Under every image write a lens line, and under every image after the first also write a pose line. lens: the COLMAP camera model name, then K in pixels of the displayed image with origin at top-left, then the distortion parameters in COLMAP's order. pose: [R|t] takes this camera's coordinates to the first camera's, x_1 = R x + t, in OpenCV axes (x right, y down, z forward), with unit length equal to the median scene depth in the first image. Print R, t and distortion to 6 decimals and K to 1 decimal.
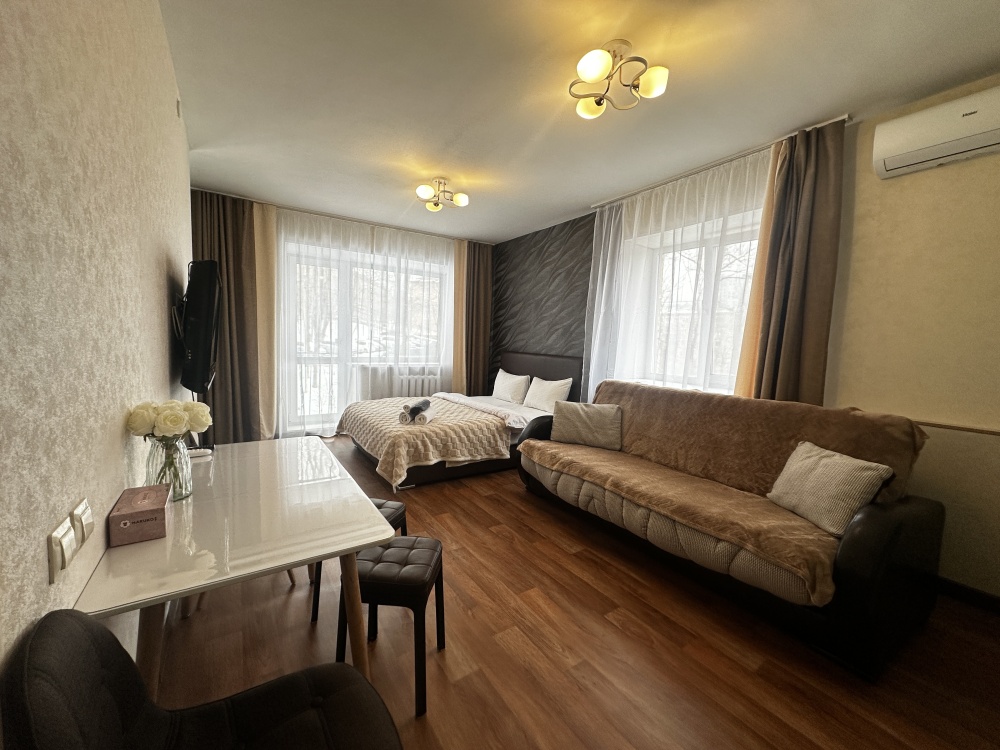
lens RADIAL K [[398.1, 0, 500.3], [0, 398.1, 375.9], [0, 0, 1]] dist [-0.001497, 0.000552]
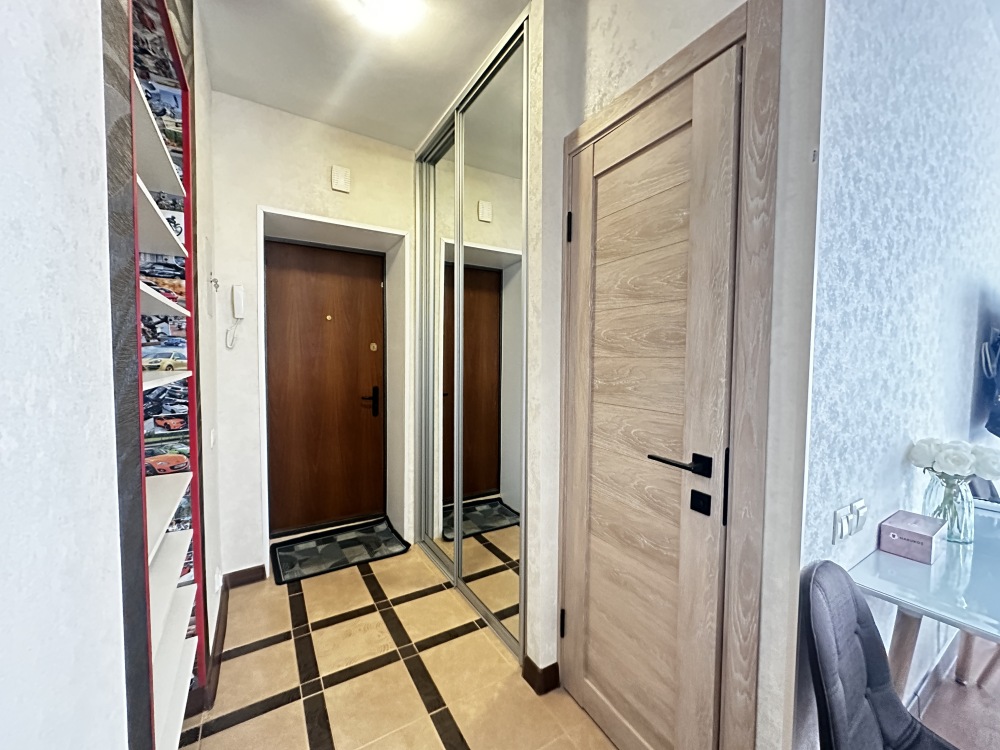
lens RADIAL K [[398.1, 0, 502.8], [0, 398.1, 375.7], [0, 0, 1]] dist [-0.001497, 0.000552]
pose [[-0.020262, 0.006328, -0.999775, 0.270329], [-0.097273, 0.995223, 0.008270, 0.003552], [0.995051, 0.097419, -0.019550, -0.186943]]
